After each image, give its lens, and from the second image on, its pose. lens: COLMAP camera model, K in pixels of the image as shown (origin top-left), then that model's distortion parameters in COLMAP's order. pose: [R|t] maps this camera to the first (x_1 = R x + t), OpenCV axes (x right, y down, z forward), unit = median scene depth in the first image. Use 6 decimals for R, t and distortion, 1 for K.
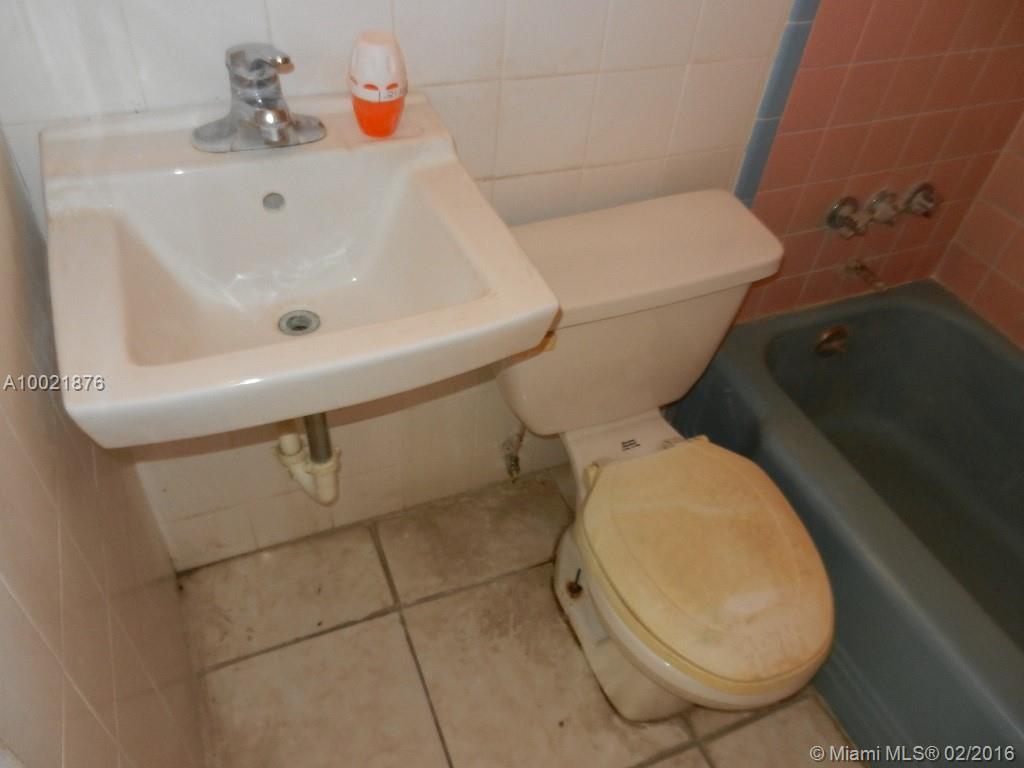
lens RADIAL K [[752.2, 0, 512.0], [0, 752.2, 384.0], [0, 0, 1]] dist [0.001548, 0.000659]
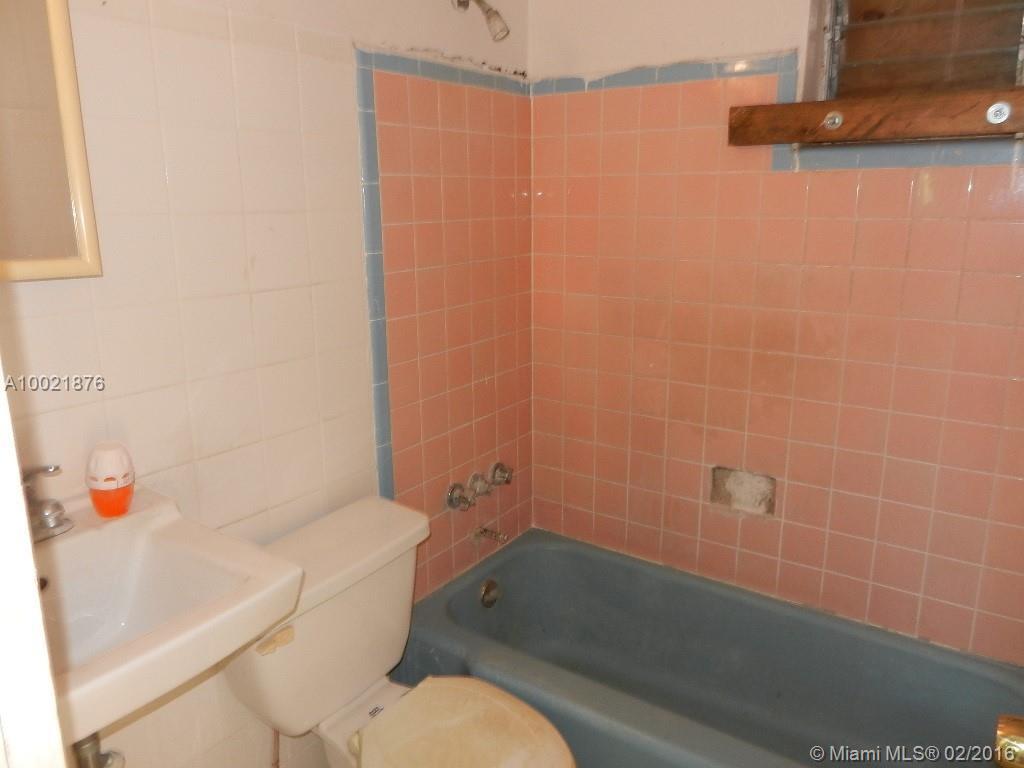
lens RADIAL K [[752.2, 0, 512.0], [0, 752.2, 384.0], [0, 0, 1]] dist [0.001548, 0.000659]
pose [[0.838897, -0.209928, 0.502176, -0.135266], [0.428657, 0.823384, -0.371876, 0.171057], [-0.335417, 0.527227, 0.780722, -0.243111]]
